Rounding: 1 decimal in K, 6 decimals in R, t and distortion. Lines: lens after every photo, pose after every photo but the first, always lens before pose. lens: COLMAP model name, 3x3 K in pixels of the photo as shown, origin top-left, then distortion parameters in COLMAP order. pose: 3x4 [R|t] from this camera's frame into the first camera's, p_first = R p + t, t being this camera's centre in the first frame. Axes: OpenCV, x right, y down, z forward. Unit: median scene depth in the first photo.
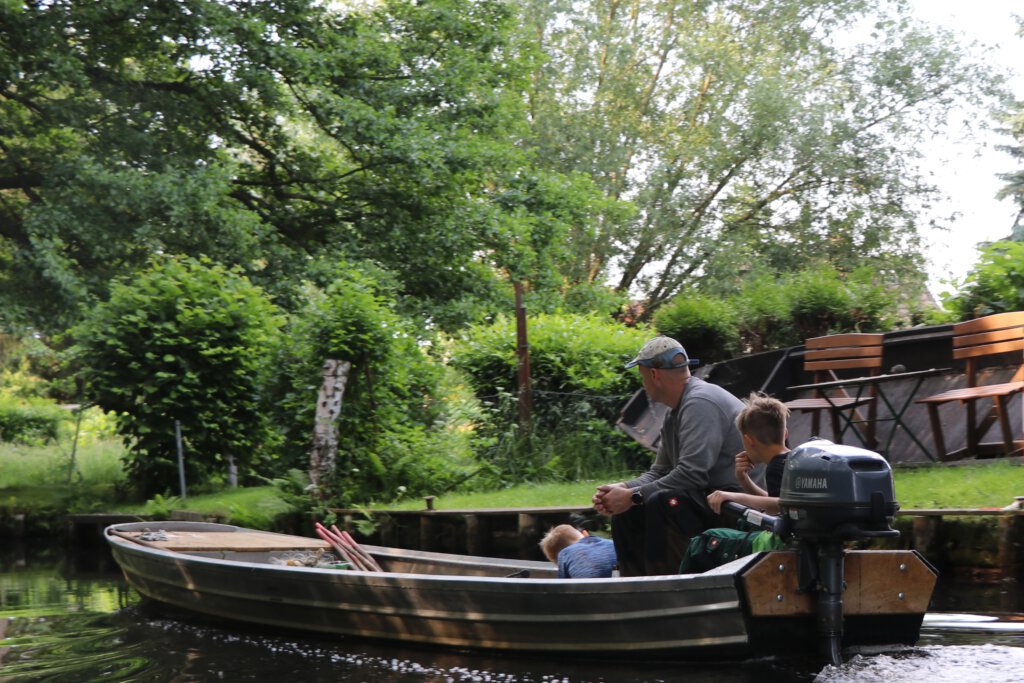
lens RADIAL K [[1658.3, 0, 512.0], [0, 1658.3, 341.5], [0, 0, 1]] dist [-0.010812, -0.025872]
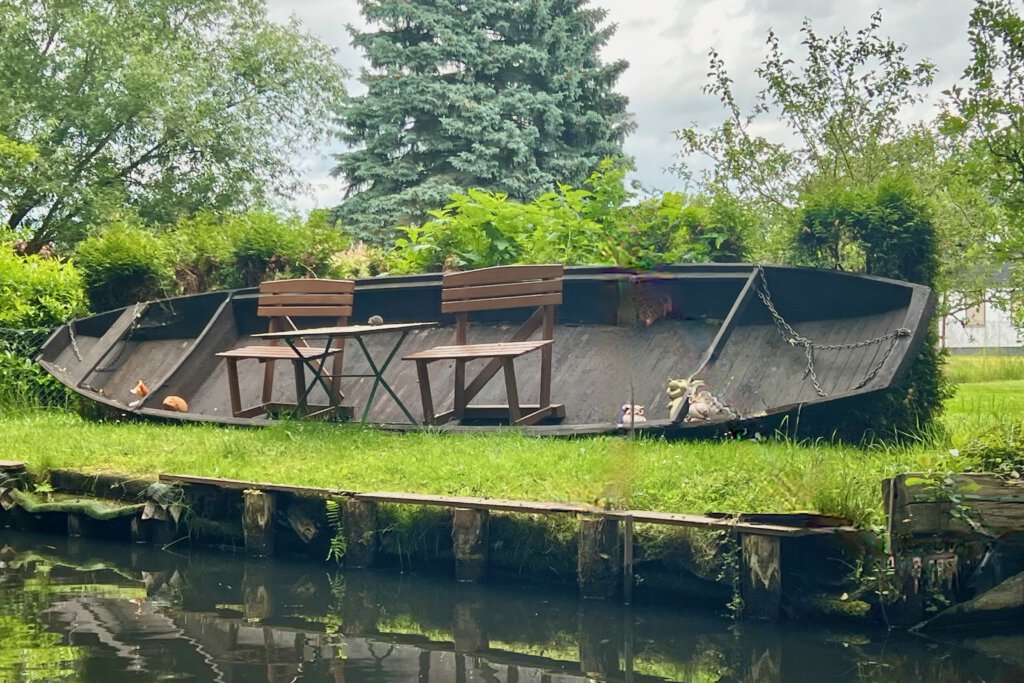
lens RADIAL K [[1878.2, 0, 512.0], [0, 1878.2, 341.5], [0, 0, 1]] dist [0.441297, -2.568148]
pose [[0.955557, 0.041340, 0.291895, 0.014402], [-0.050340, 0.998458, 0.023387, -0.001349], [-0.290478, -0.037041, 0.956164, -0.394185]]
